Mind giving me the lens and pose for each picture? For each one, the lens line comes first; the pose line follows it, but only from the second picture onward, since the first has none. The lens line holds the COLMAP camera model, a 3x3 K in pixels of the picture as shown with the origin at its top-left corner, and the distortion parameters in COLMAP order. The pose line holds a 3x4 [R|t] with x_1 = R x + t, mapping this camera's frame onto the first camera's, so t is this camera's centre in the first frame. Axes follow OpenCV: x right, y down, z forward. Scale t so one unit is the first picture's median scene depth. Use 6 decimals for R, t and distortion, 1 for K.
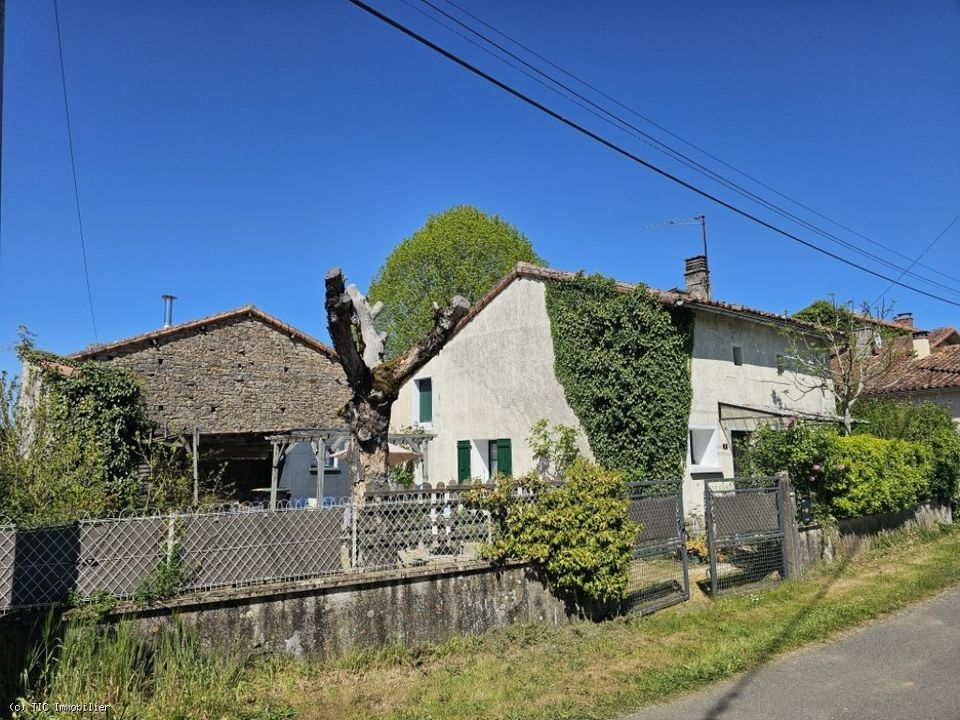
lens RADIAL K [[644.9, 0, 480.0], [0, 644.9, 360.0], [0, 0, 1]] dist [0.045321, -0.000898]
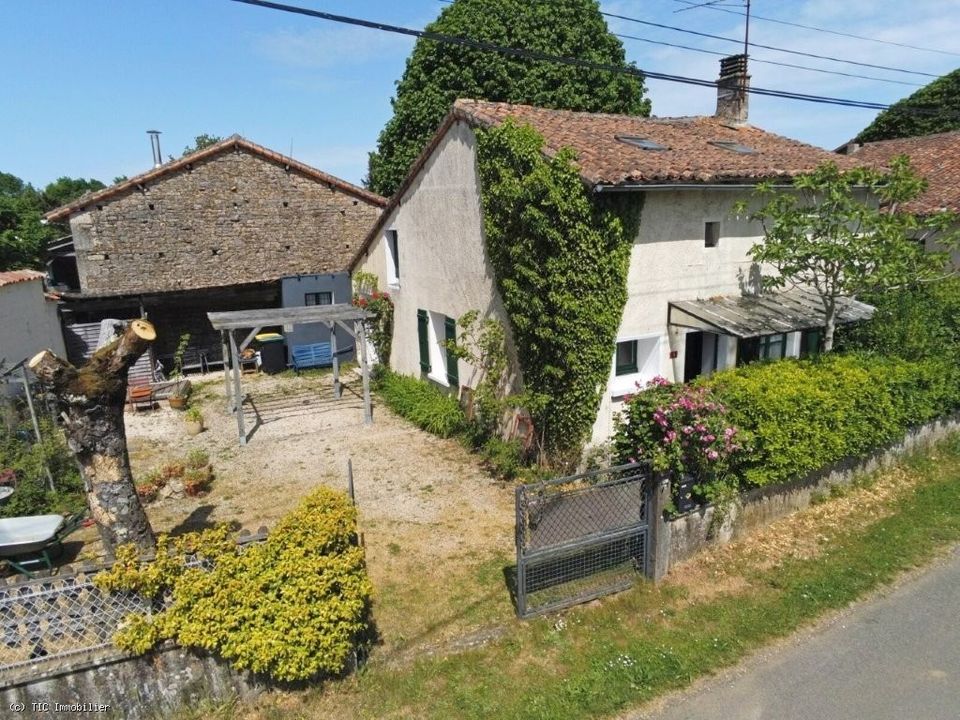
lens RADIAL K [[630.2, 0, 480.0], [0, 630.2, 360.0], [0, 0, 1]] dist [0.007305, -0.001158]
pose [[0.980708, 0.023087, -0.194111, 0.175865], [0.047562, 0.934978, 0.351502, -0.089682], [0.189604, -0.353953, 0.915842, 0.139170]]
